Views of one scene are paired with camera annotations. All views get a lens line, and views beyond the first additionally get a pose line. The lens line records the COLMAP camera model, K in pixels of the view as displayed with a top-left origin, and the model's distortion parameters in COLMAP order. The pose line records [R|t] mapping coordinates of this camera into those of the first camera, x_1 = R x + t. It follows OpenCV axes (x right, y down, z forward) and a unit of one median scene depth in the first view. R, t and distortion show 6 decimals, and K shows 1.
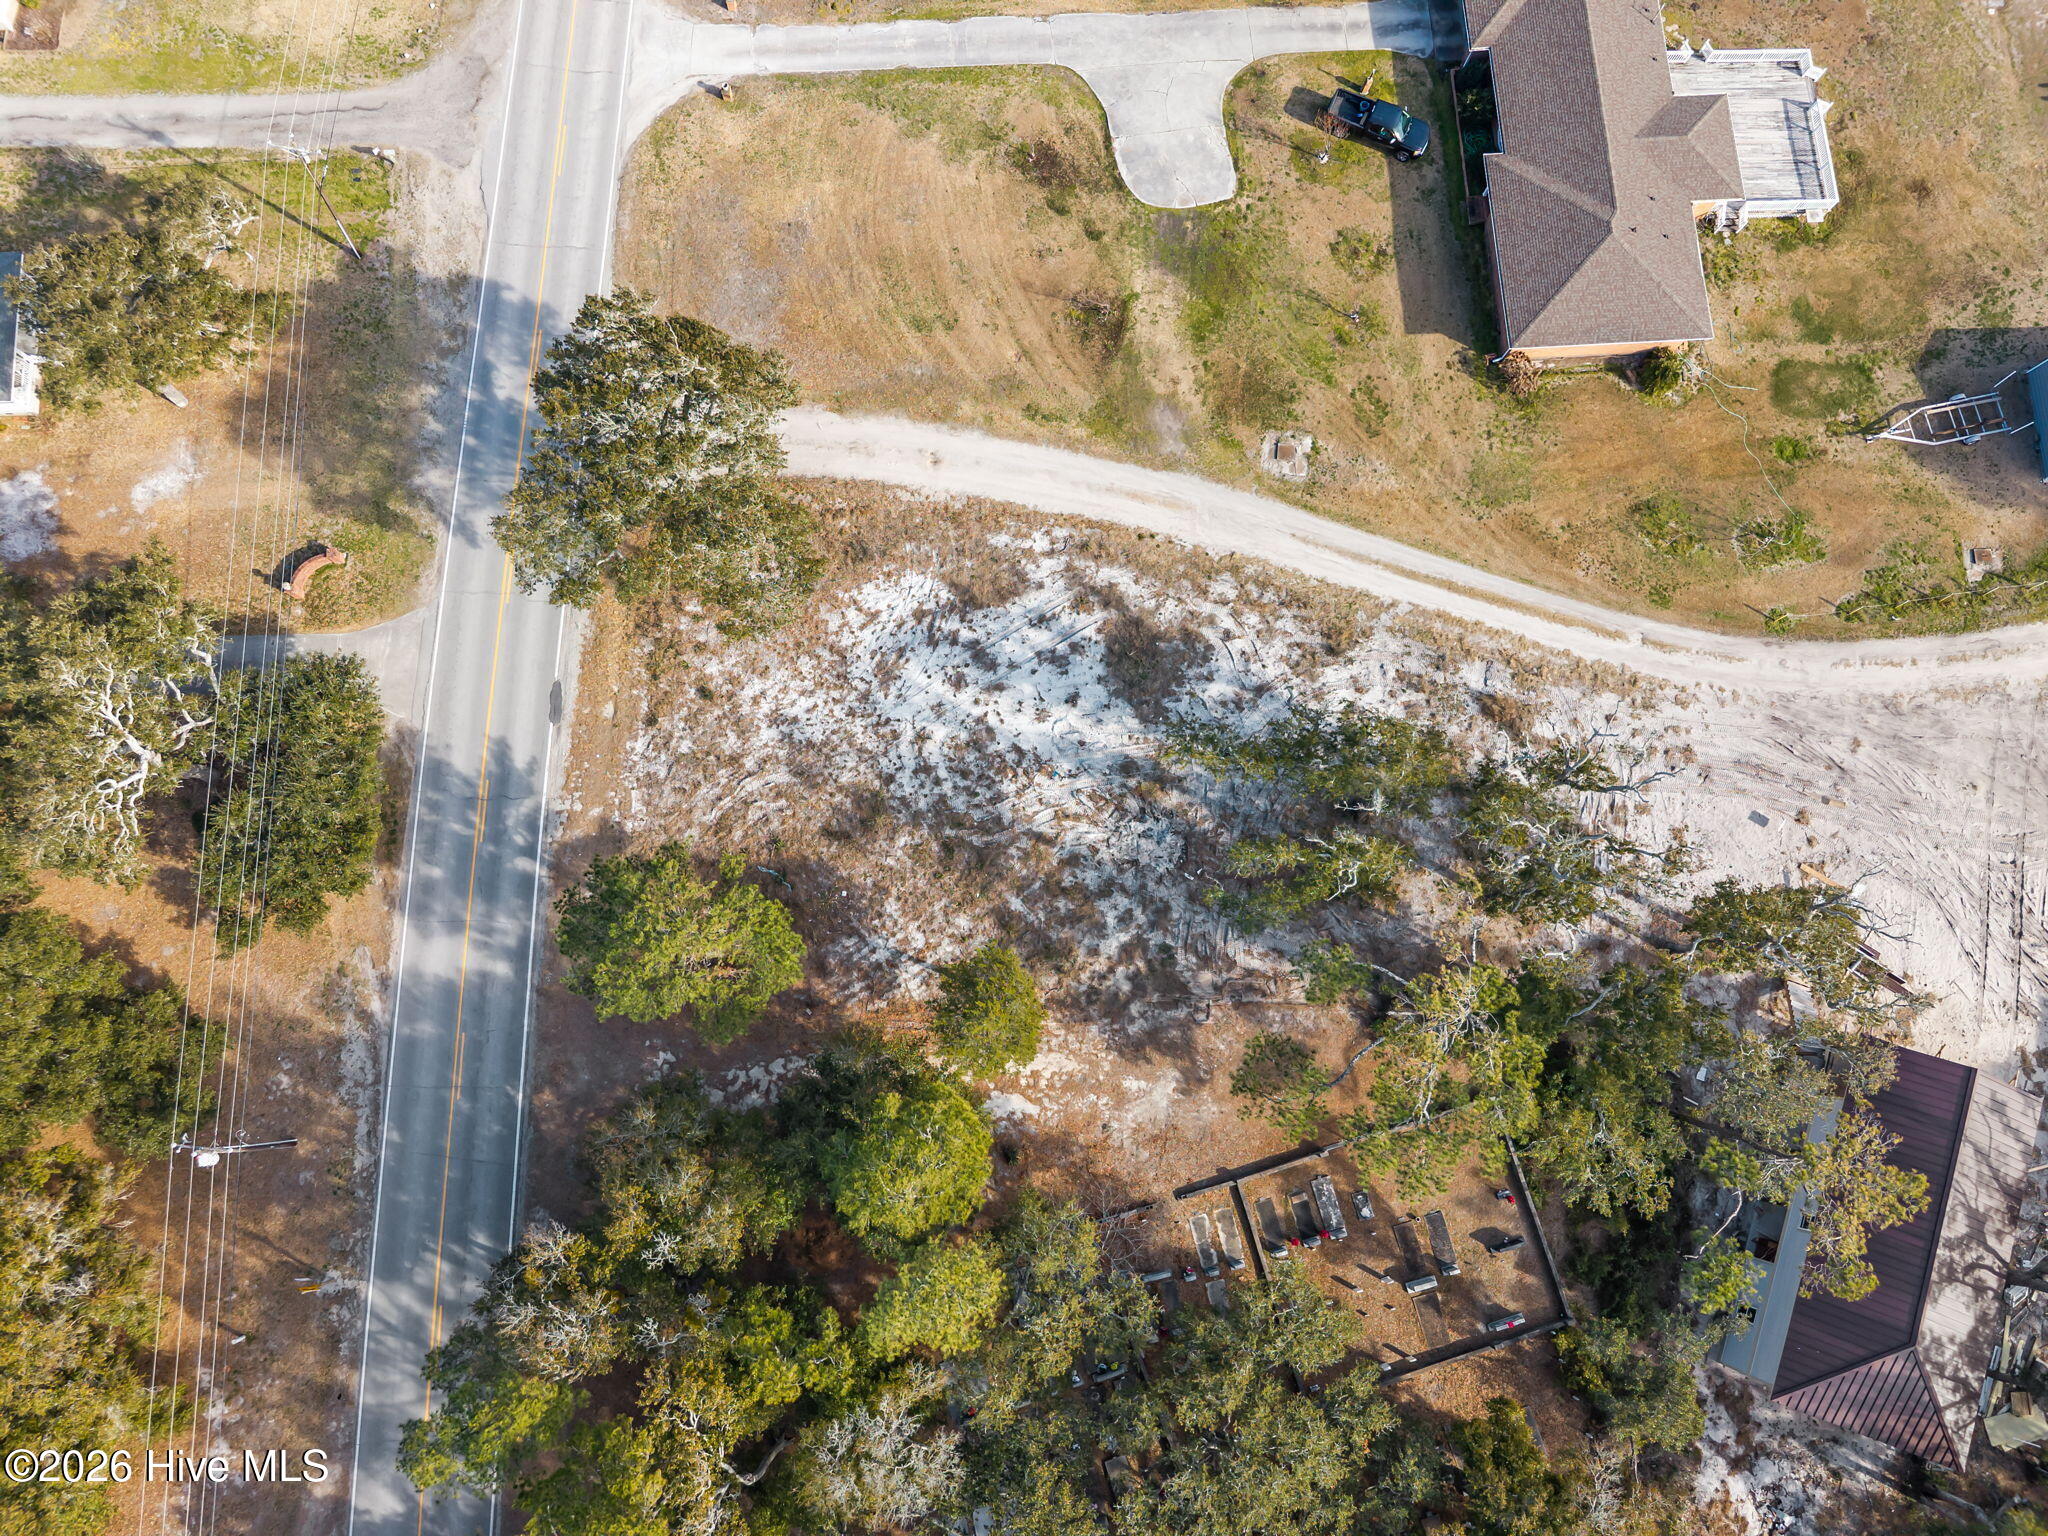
lens RADIAL K [[1393.7, 0, 1024.0], [0, 1393.7, 768.0], [0, 0, 1]] dist [0.041467, -0.054099]
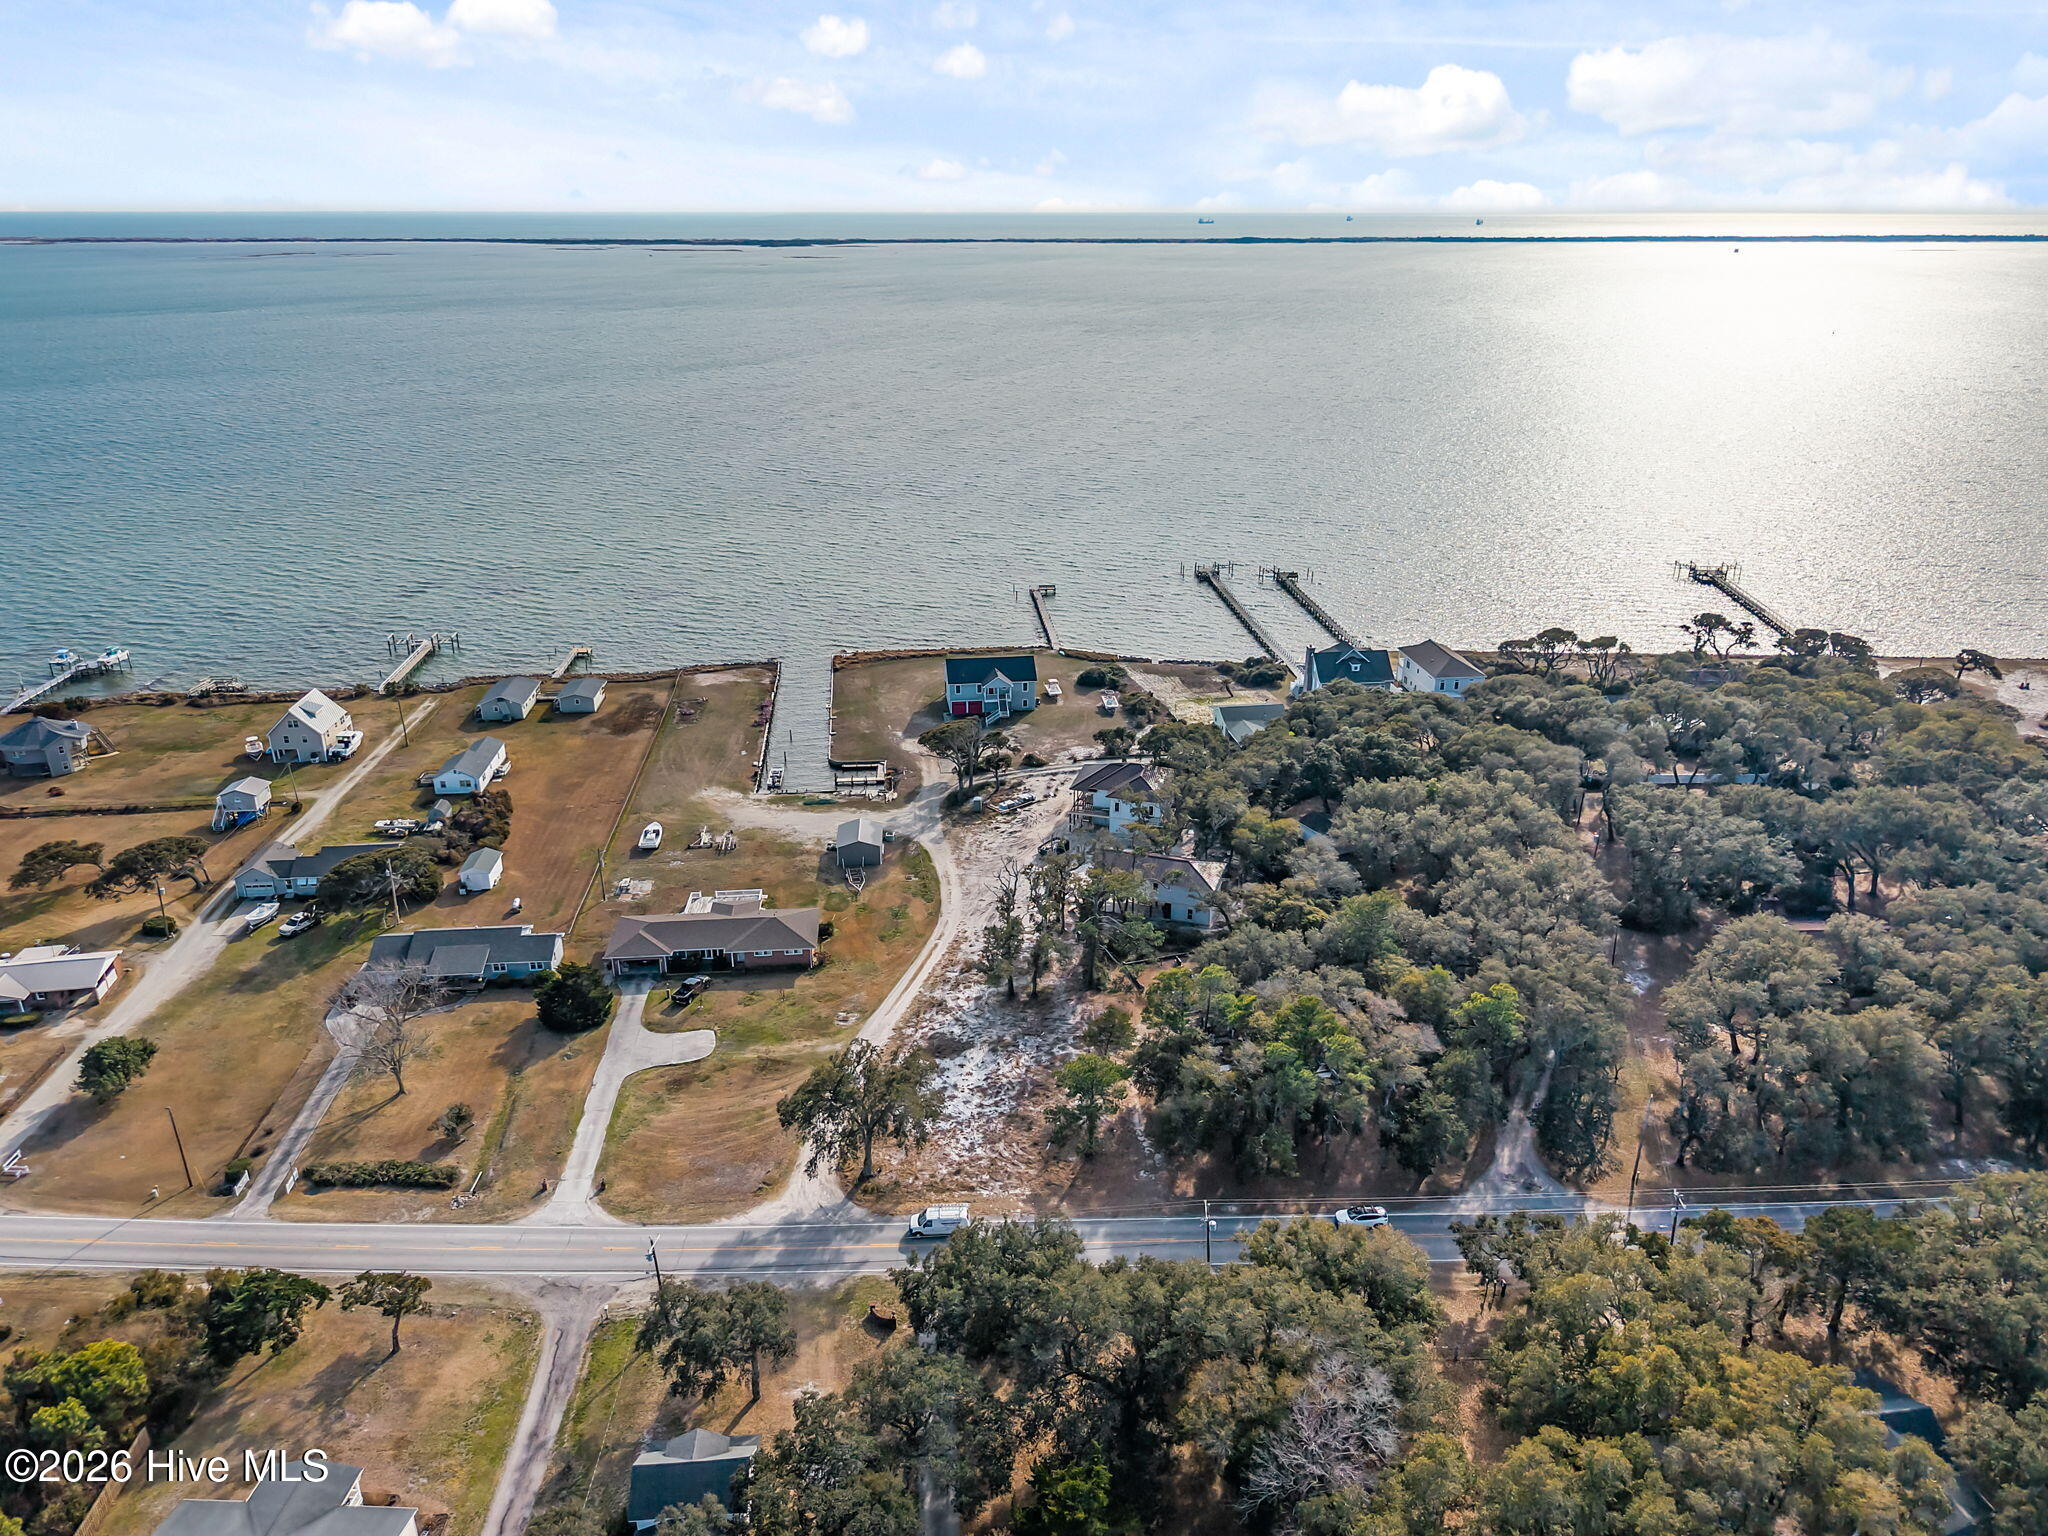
lens RADIAL K [[1393.7, 0, 1024.0], [0, 1393.7, 768.0], [0, 0, 1]] dist [0.041467, -0.054099]
pose [[-0.023963, -0.398441, 0.916881, -1.744160], [0.982652, 0.159330, 0.094920, -0.230734], [-0.183907, 0.903249, 0.387711, -0.262459]]
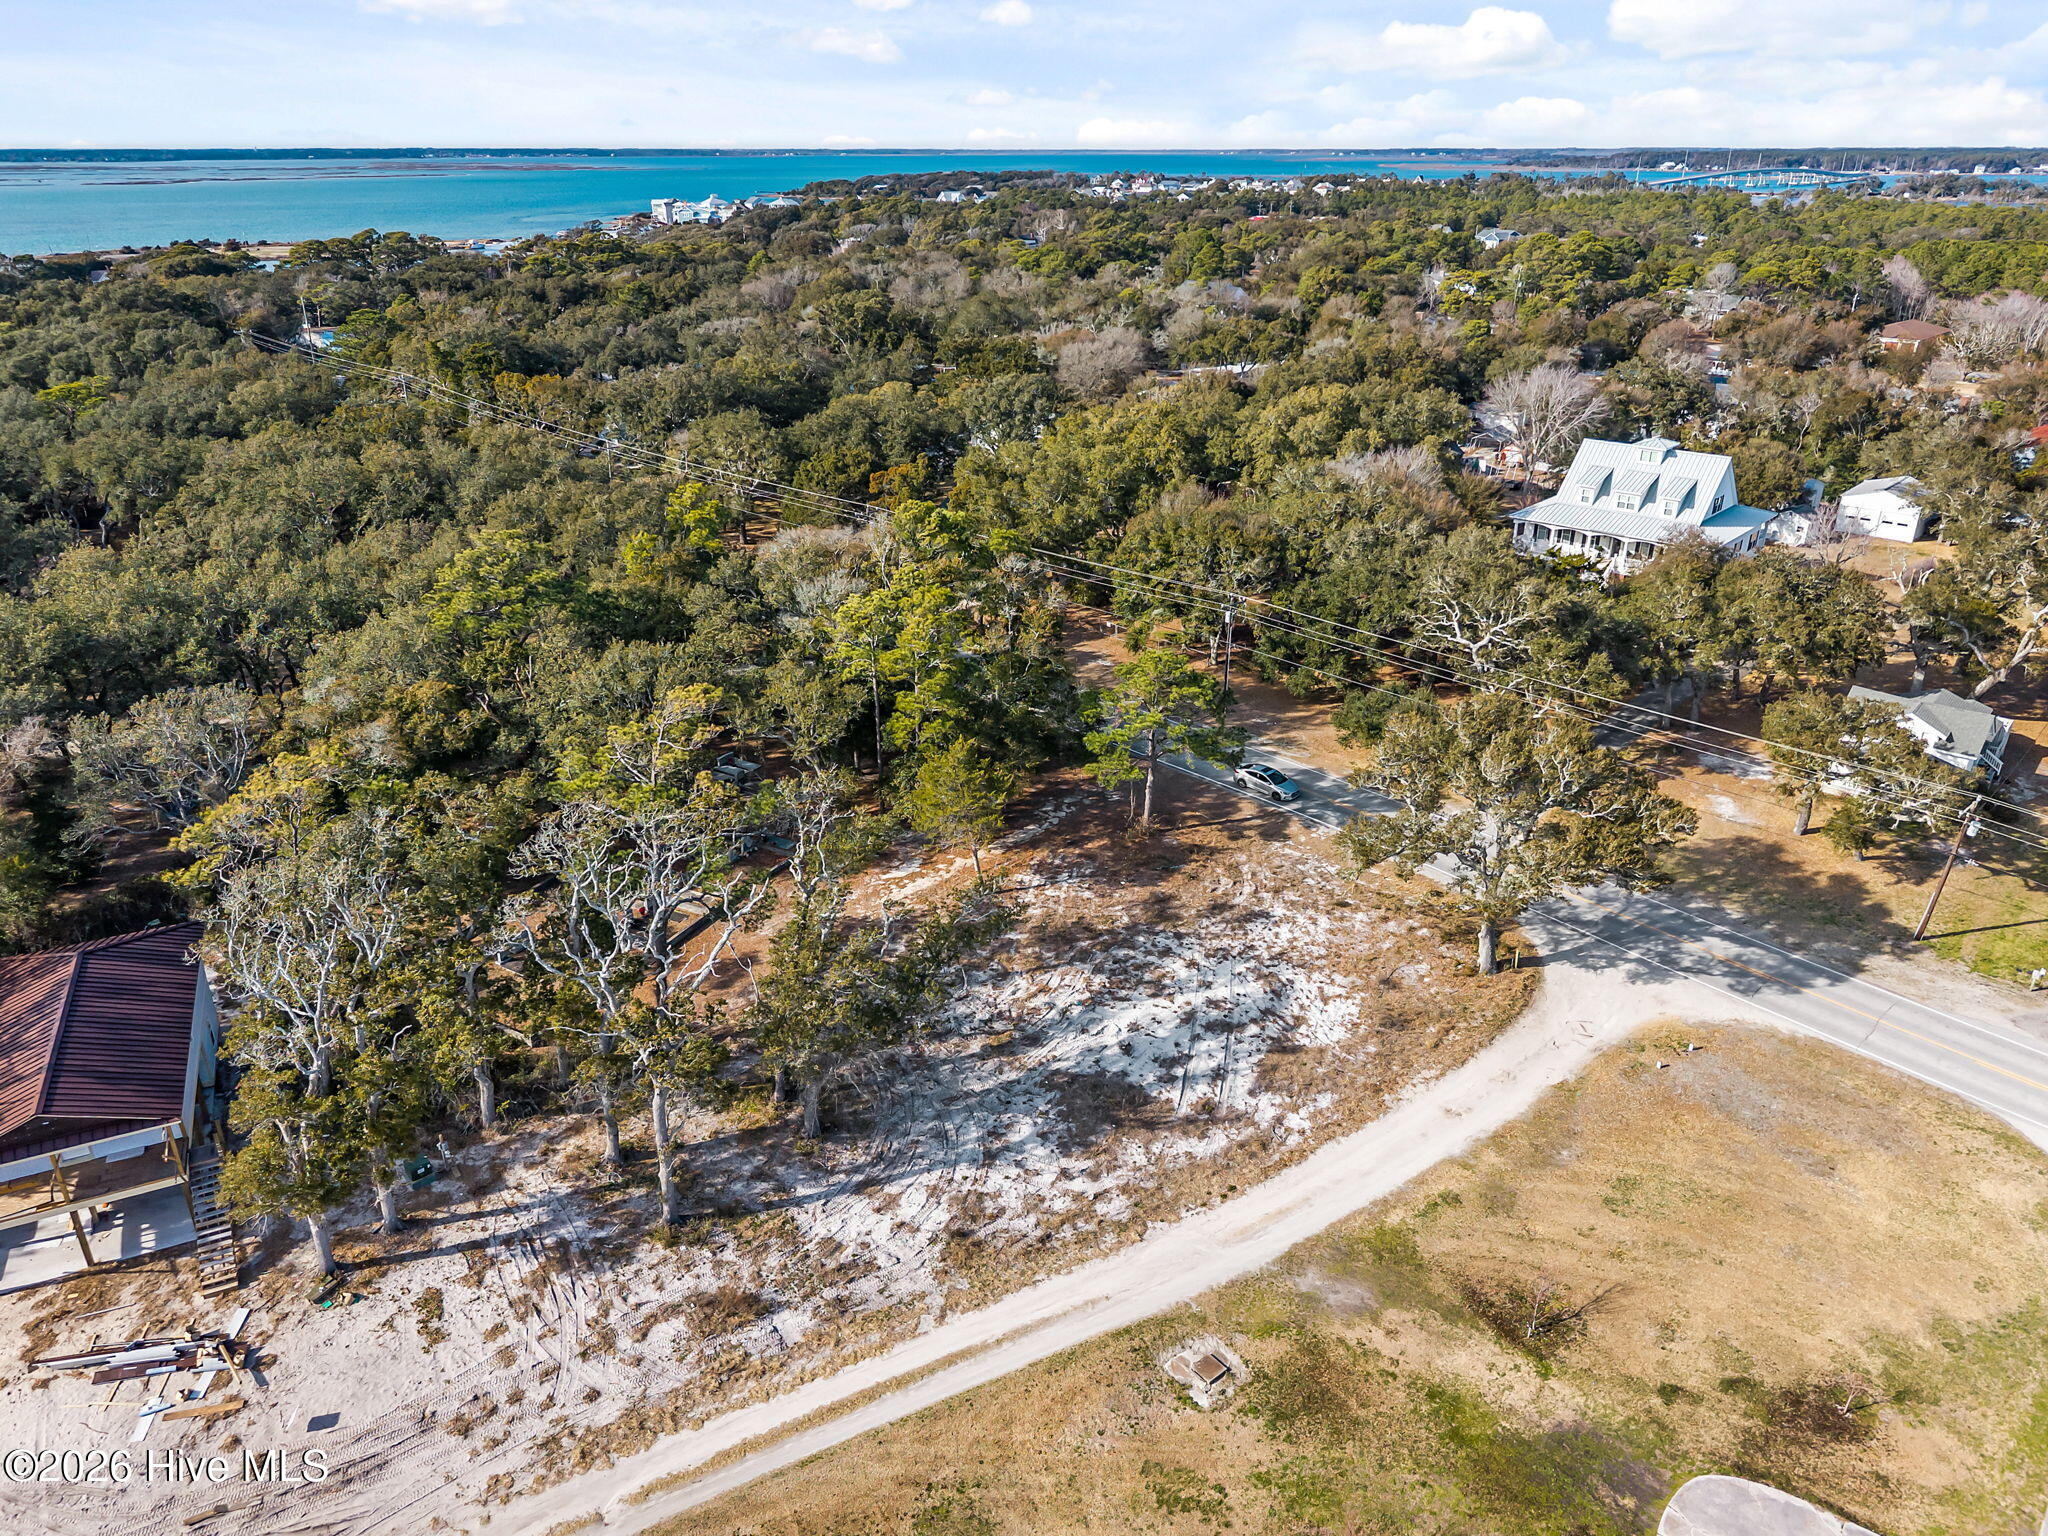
lens RADIAL K [[1393.3, 0, 1024.0], [0, 1393.3, 768.0], [0, 0, 1]] dist [0.012671, -0.010945]
pose [[-0.700461, 0.264616, -0.662822, 0.648439], [-0.704967, -0.111773, 0.700377, -0.629922], [0.111245, 0.957854, 0.264838, 0.561825]]
